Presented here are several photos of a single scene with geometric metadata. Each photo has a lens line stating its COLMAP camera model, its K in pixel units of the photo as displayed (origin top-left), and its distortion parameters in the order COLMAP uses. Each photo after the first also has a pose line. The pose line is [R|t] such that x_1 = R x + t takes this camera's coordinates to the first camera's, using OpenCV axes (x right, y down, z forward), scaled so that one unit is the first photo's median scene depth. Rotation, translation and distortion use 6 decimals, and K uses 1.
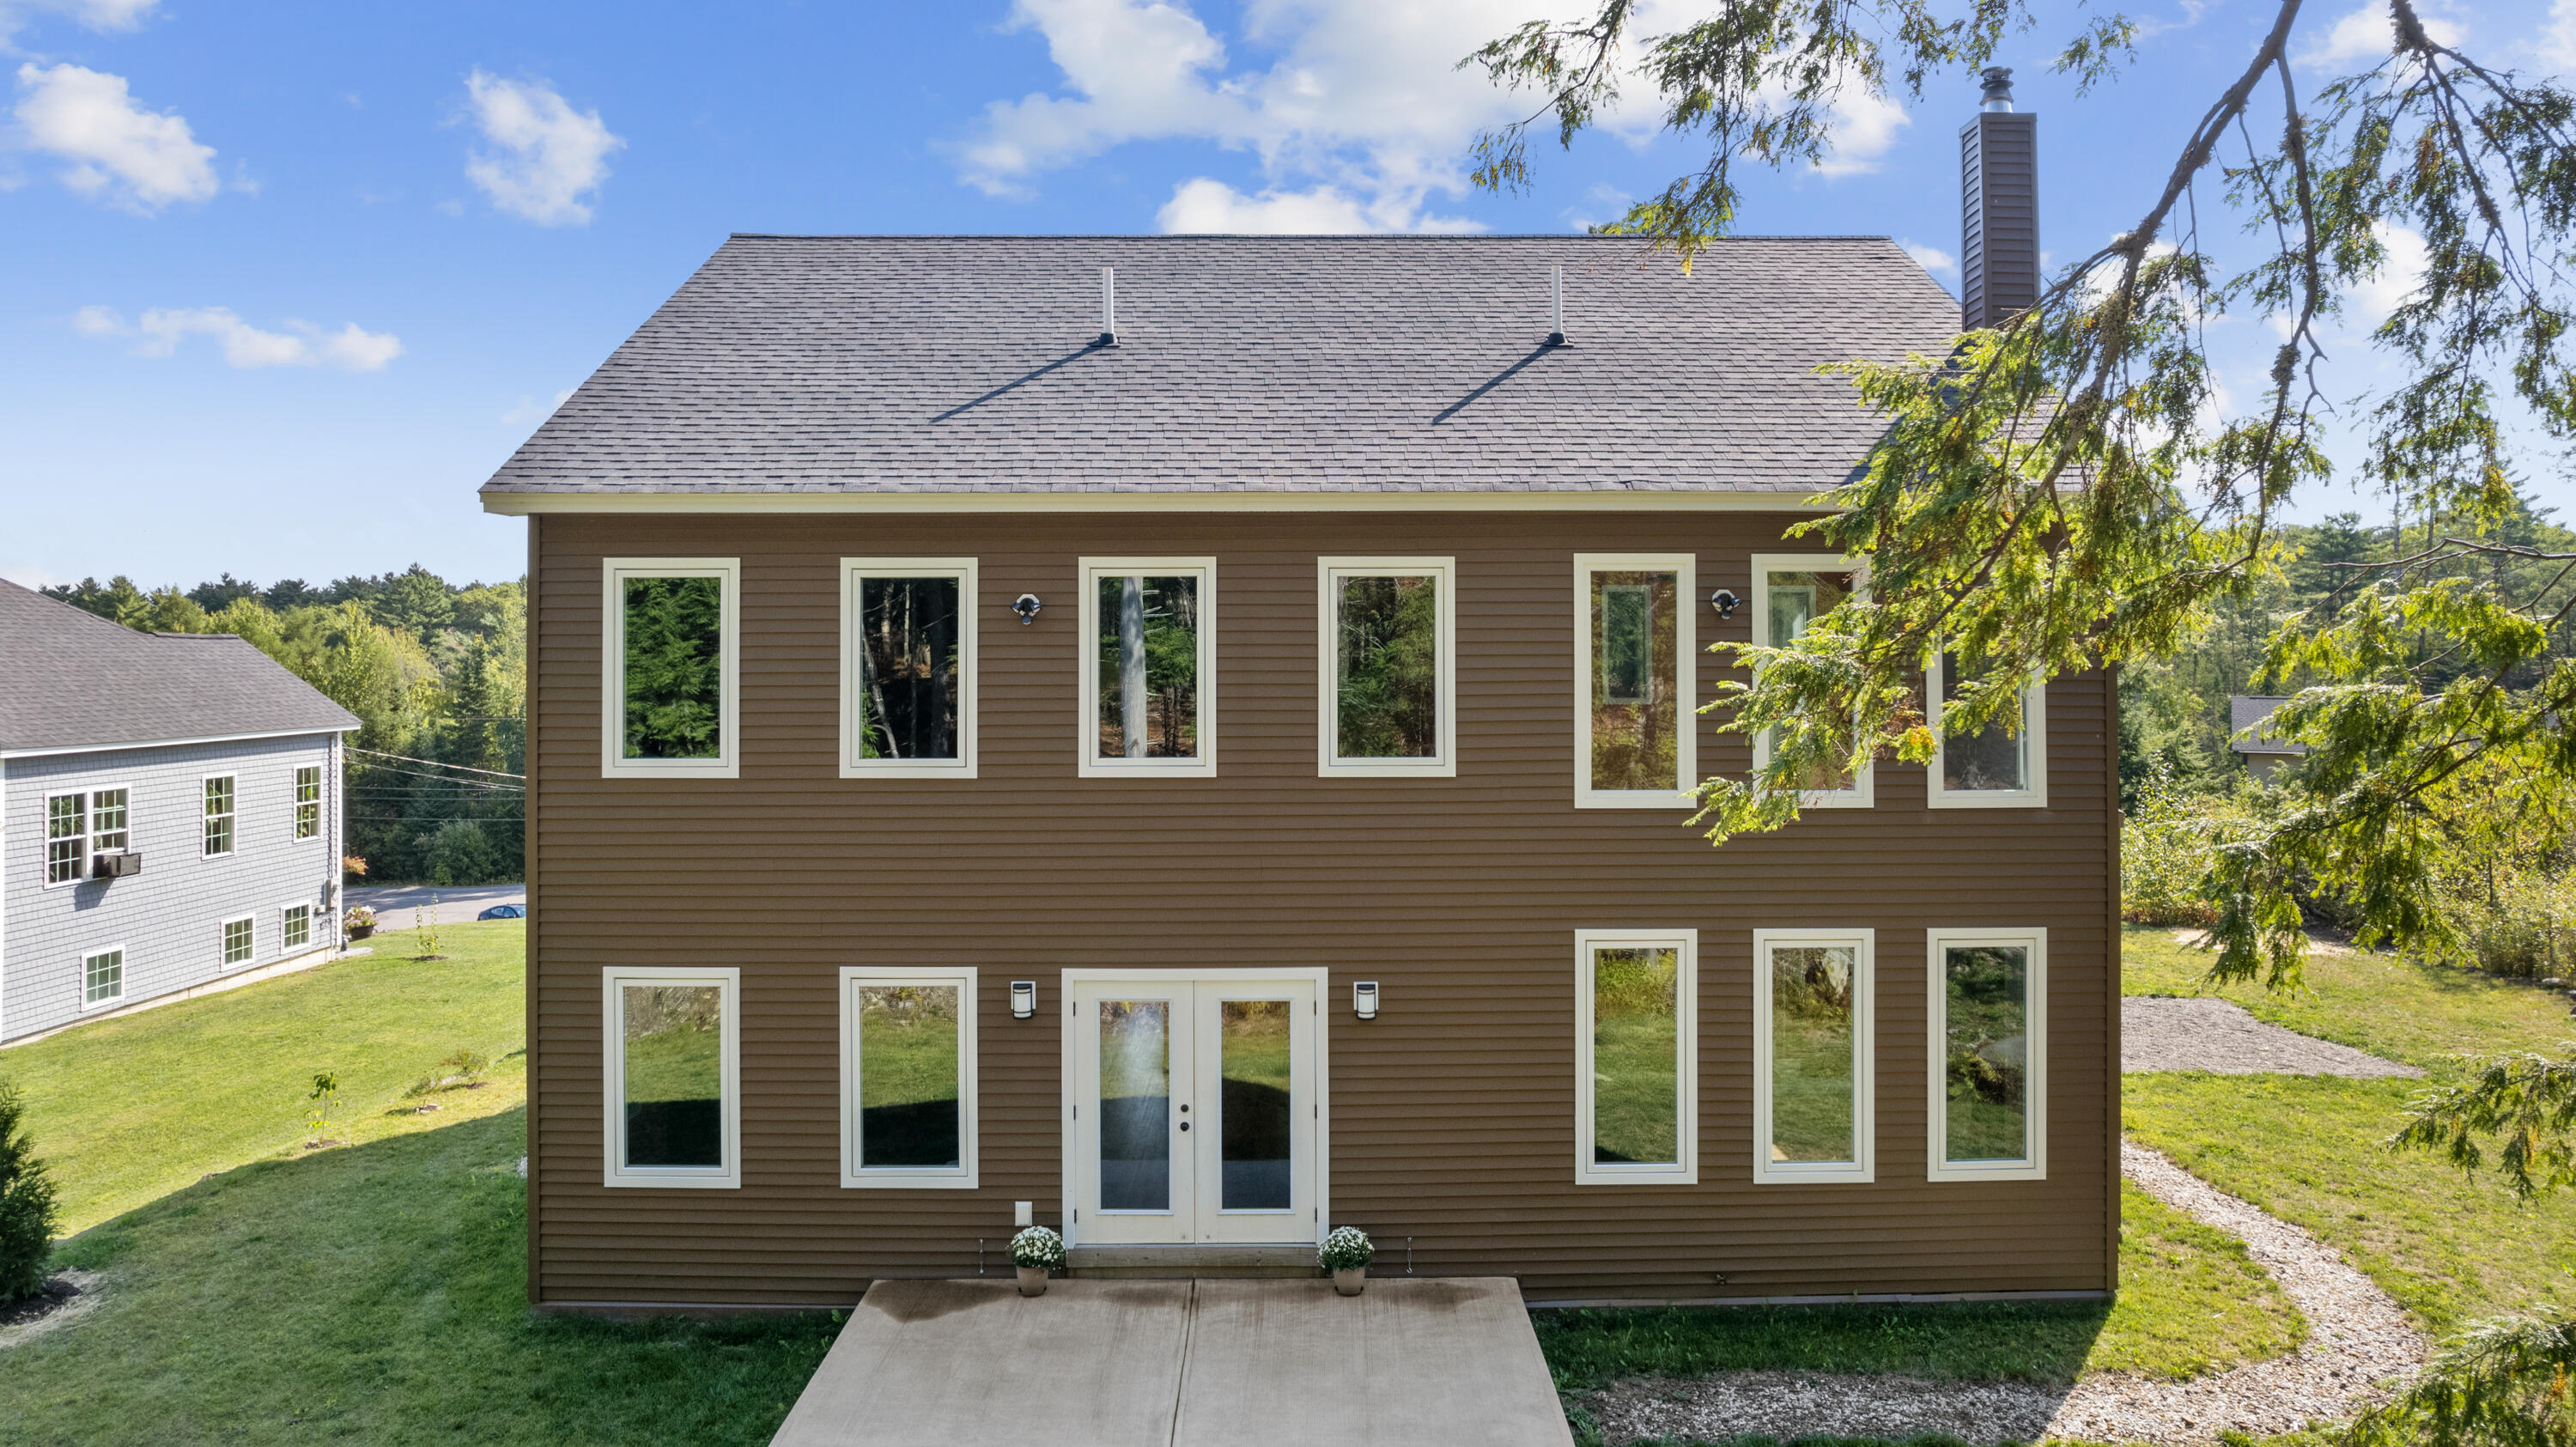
lens RADIAL K [[1700.3, 0, 1290.7], [0, 1700.3, 613.0], [0, 0, 1]] dist [0.002885, 0.000867]
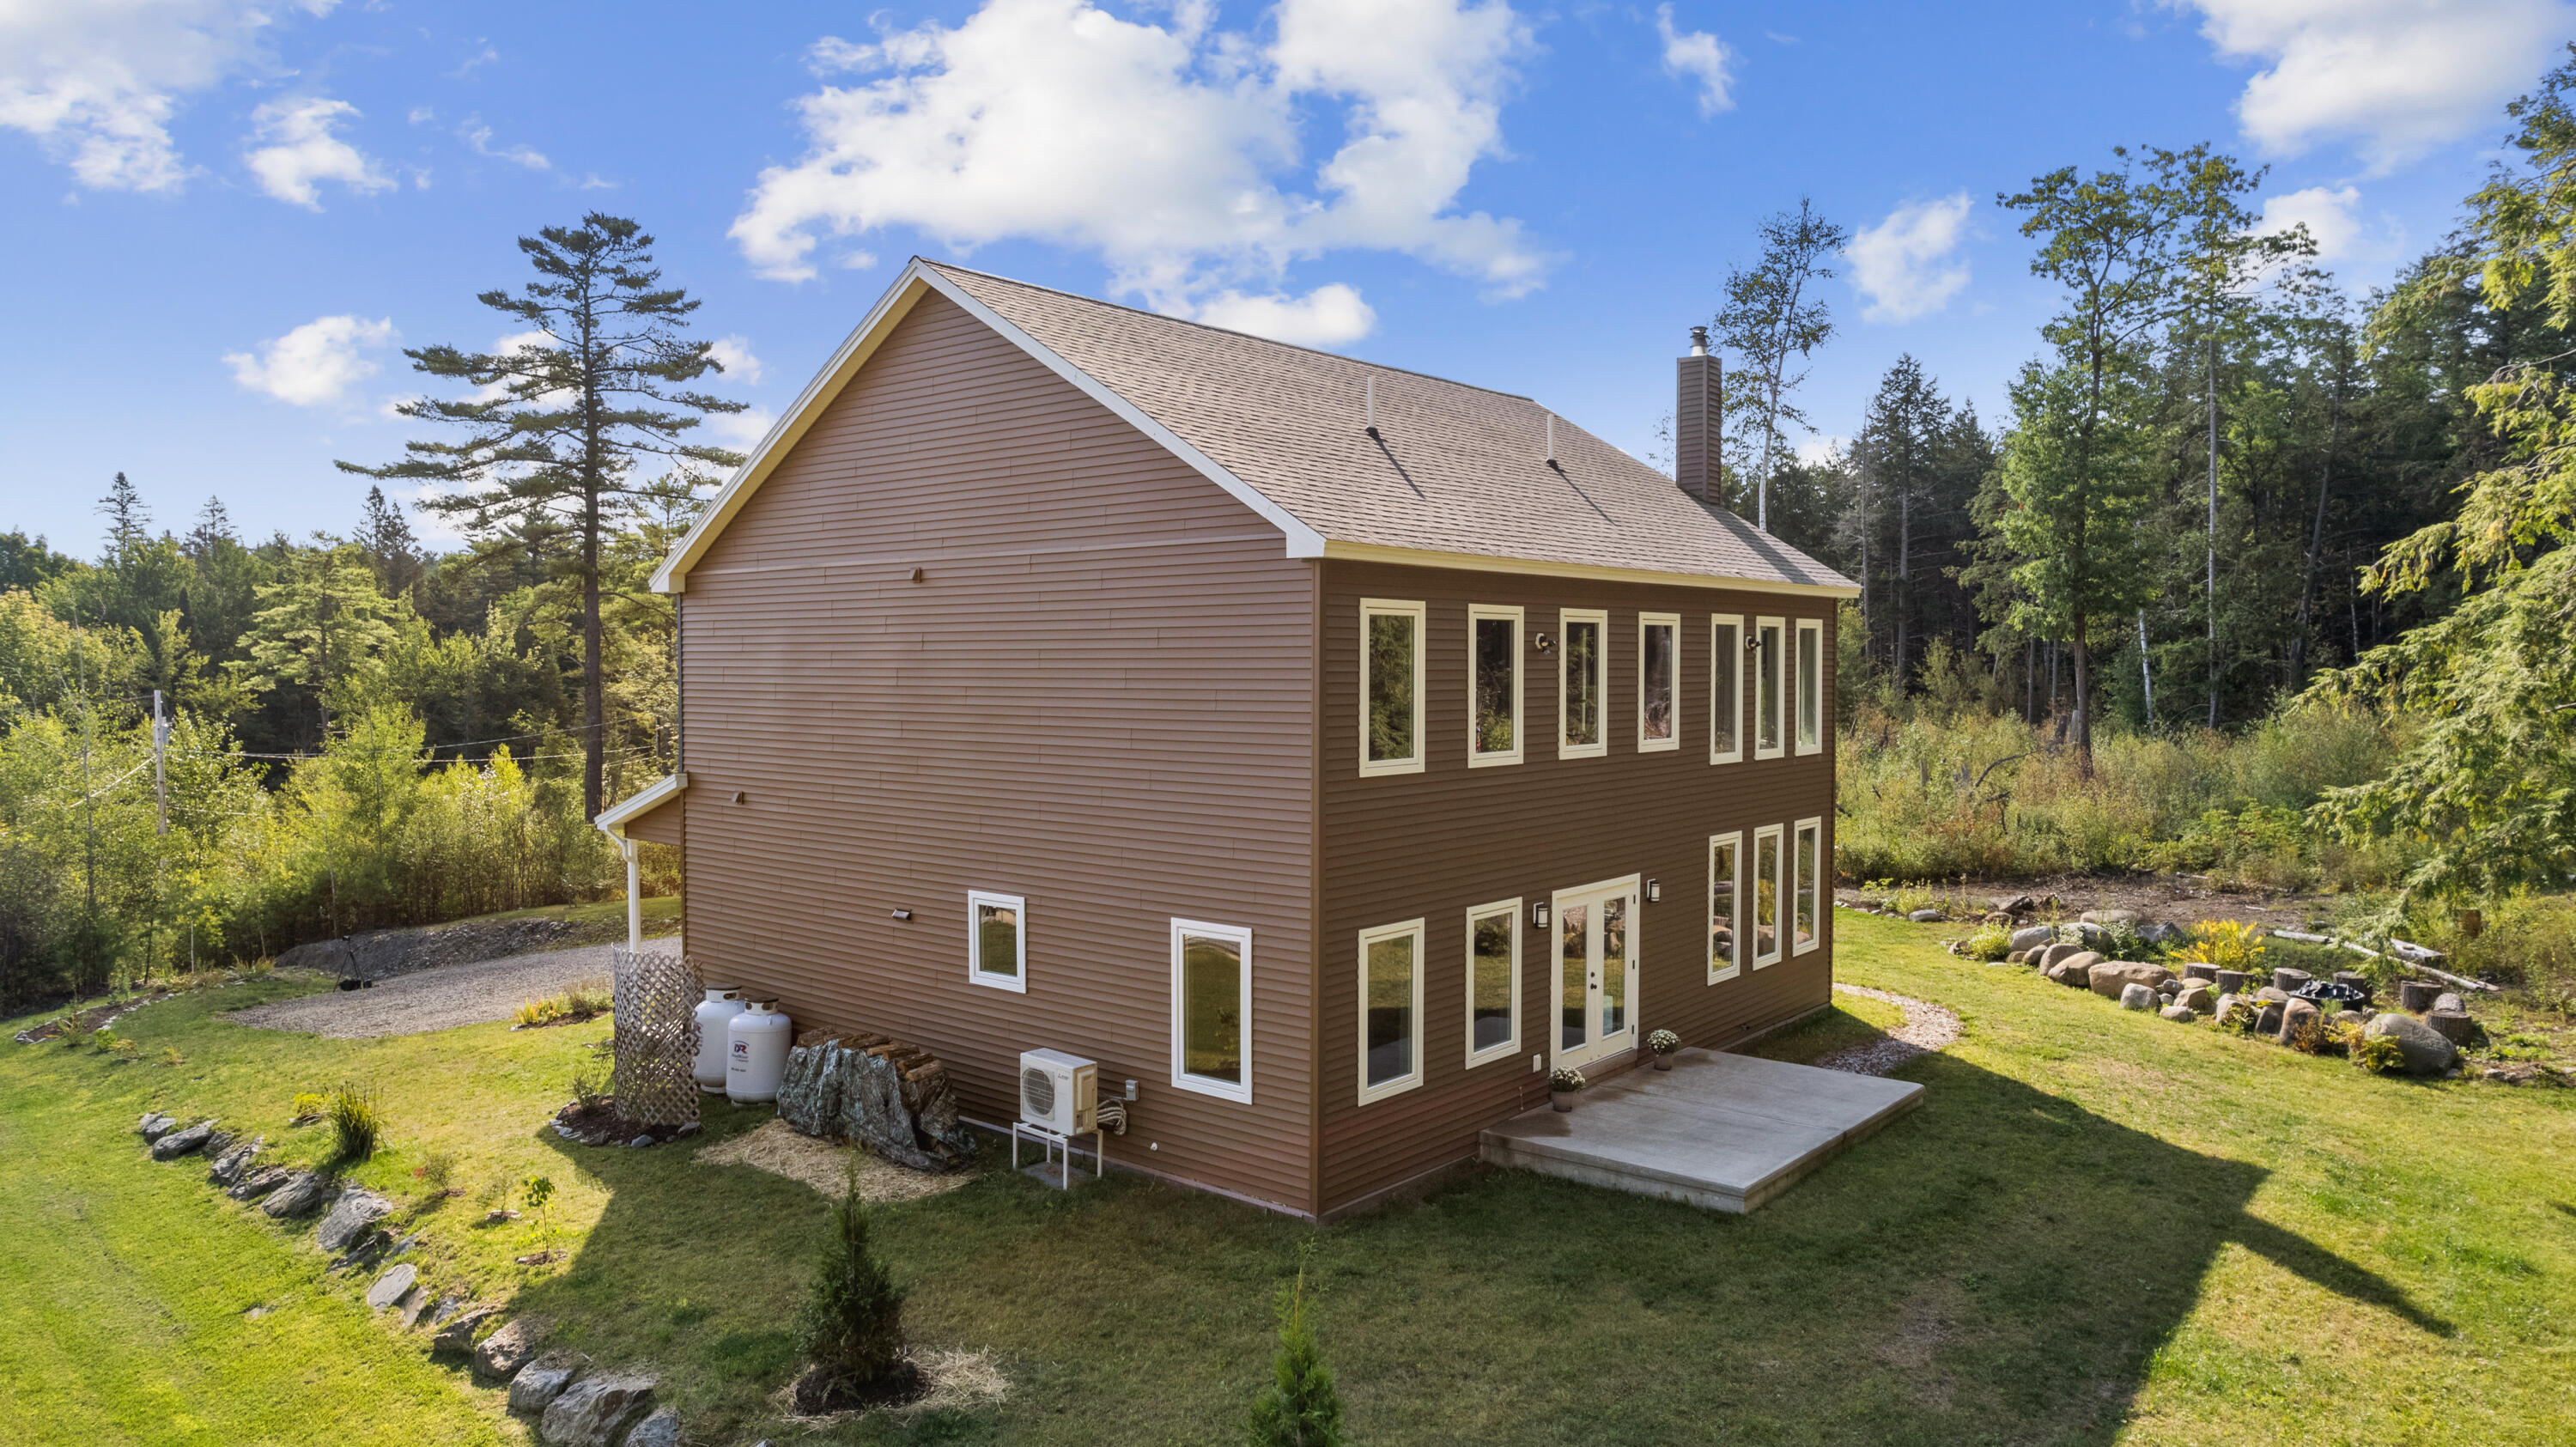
lens RADIAL K [[1644.0, 0, 1288.0], [0, 1644.0, 723.5], [0, 0, 1]] dist [-0.003493, 0.000521]
pose [[0.639478, -0.027245, 0.768327, -1.354177], [-0.008256, 0.999071, 0.042300, 0.008157], [-0.768765, -0.033393, 0.638659, 0.281967]]
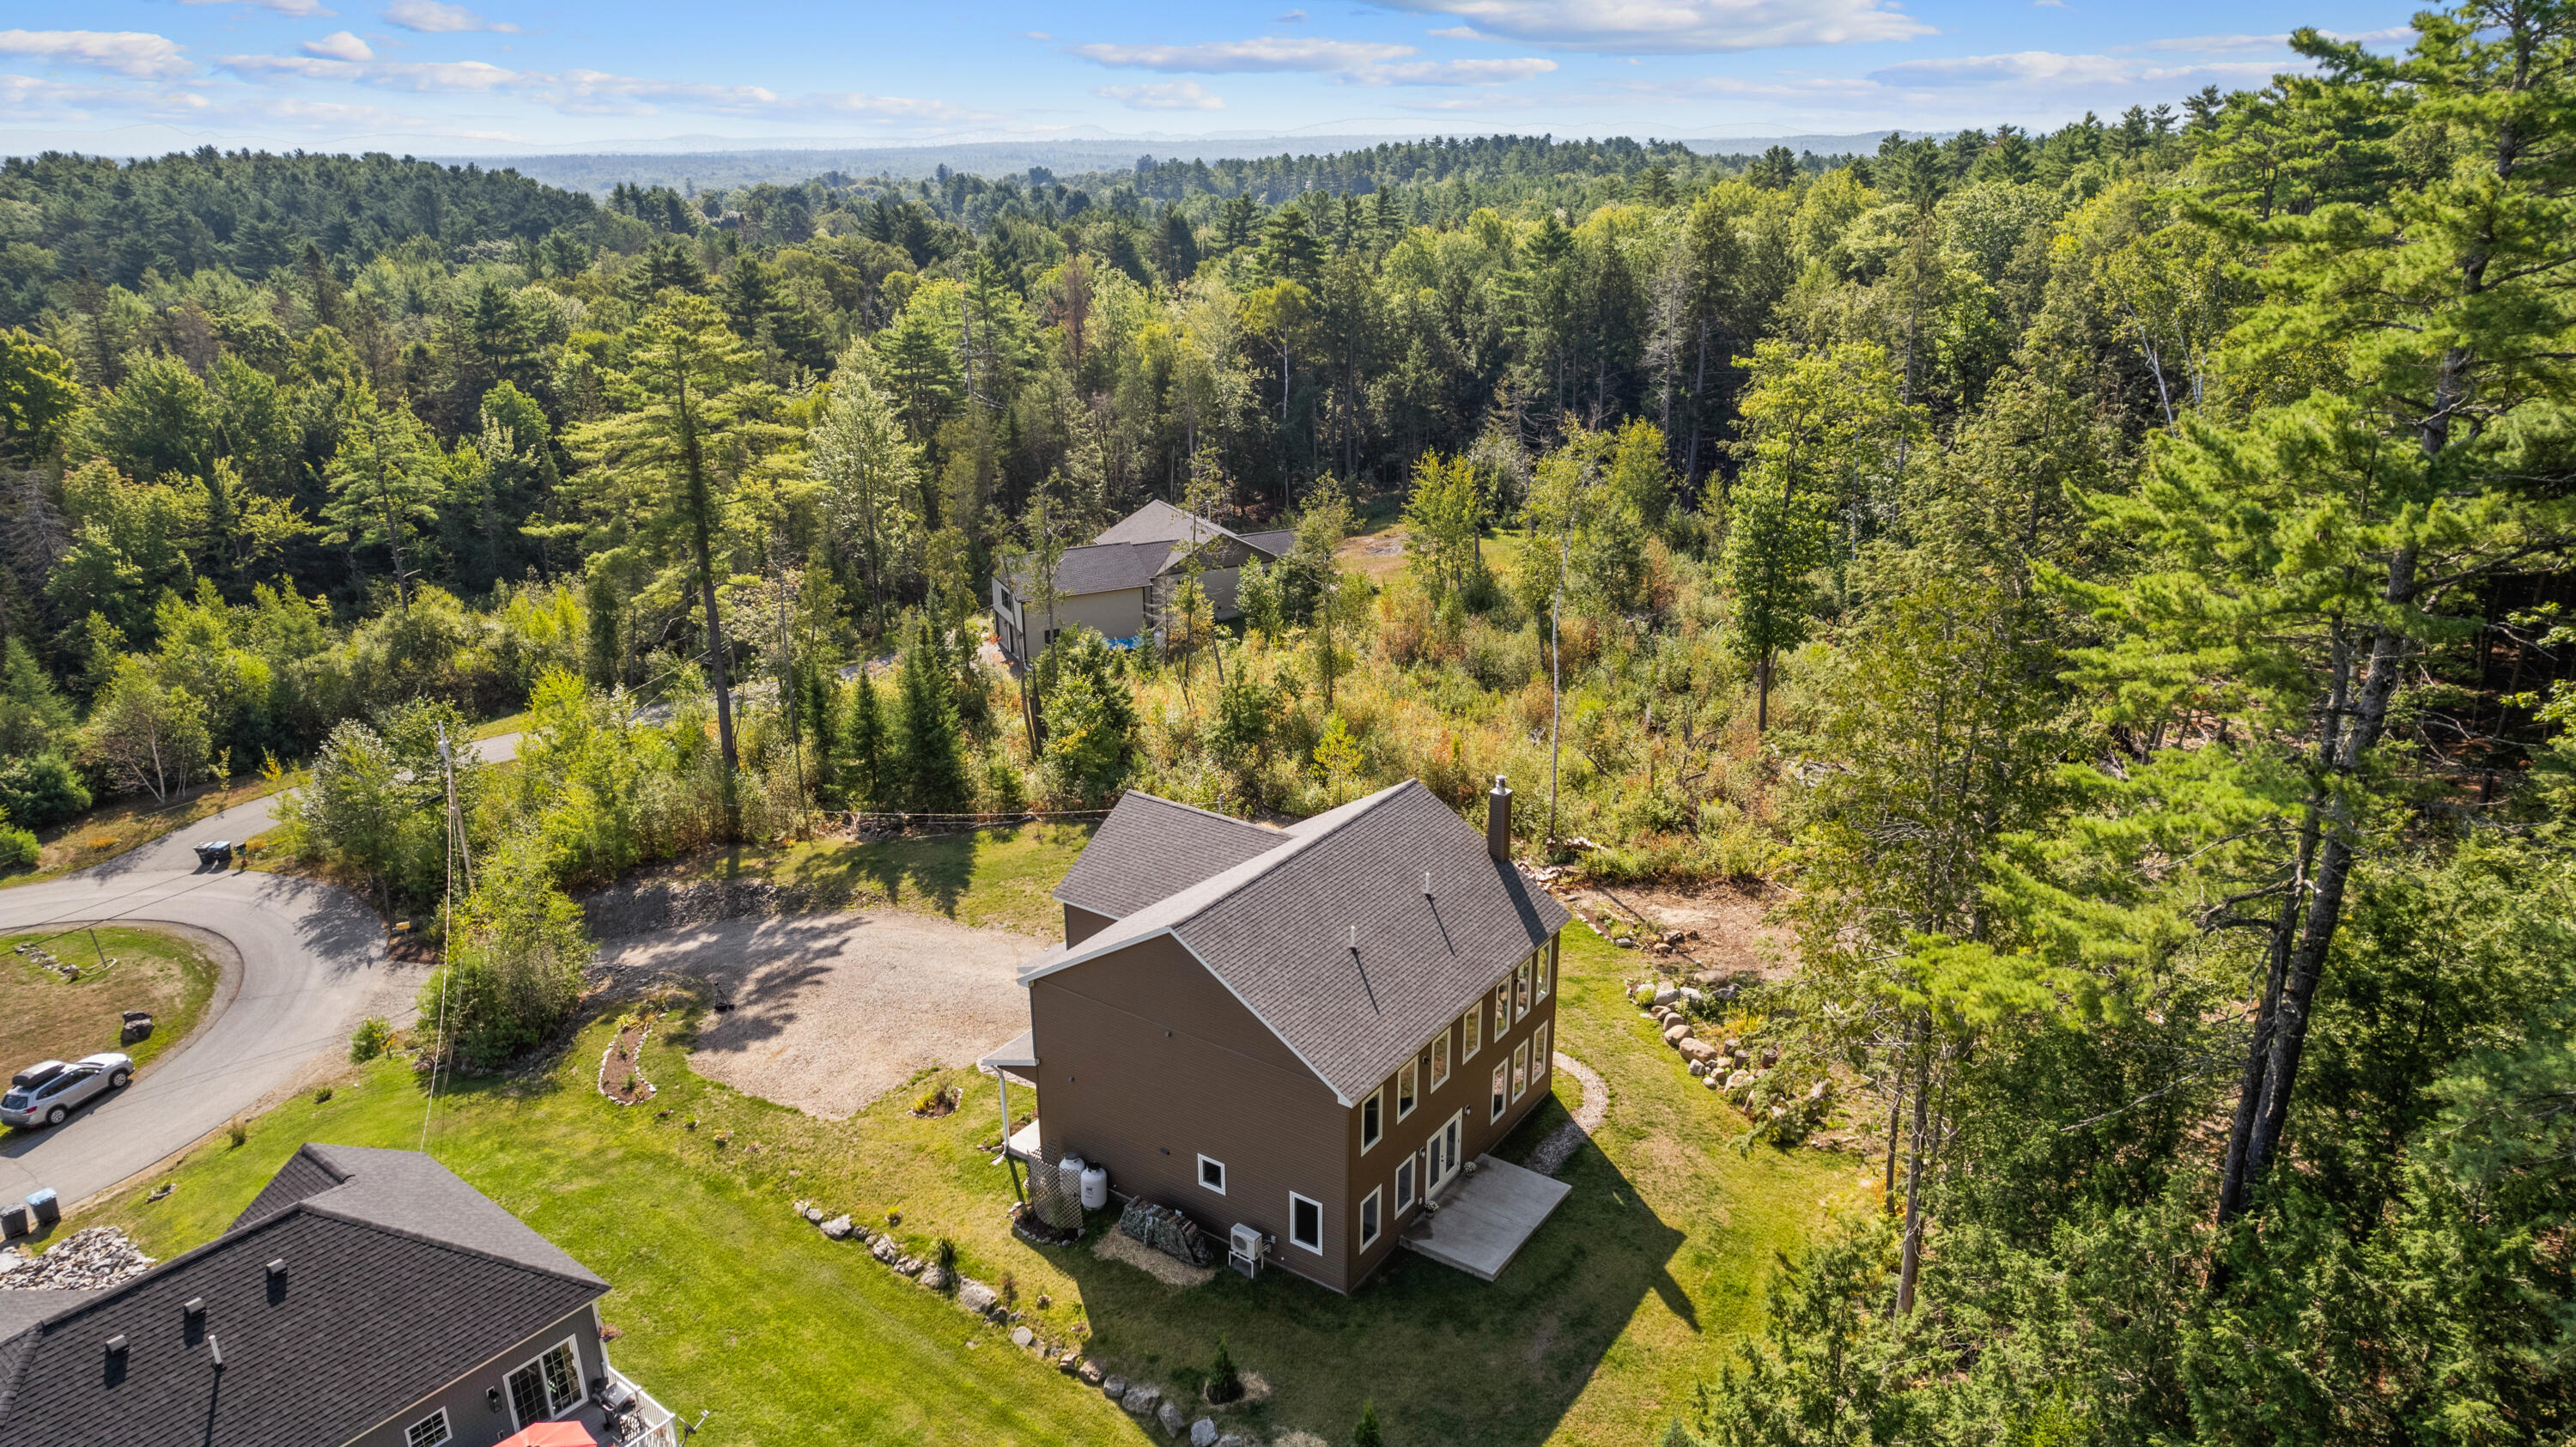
lens RADIAL K [[1700.3, 0, 1290.7], [0, 1700.3, 613.0], [0, 0, 1]] dist [0.002885, 0.000867]
pose [[0.565775, -0.231871, 0.791286, -2.984905], [-0.000761, 0.959500, 0.281707, -1.950878], [-0.824559, -0.159985, 0.542685, -0.591188]]
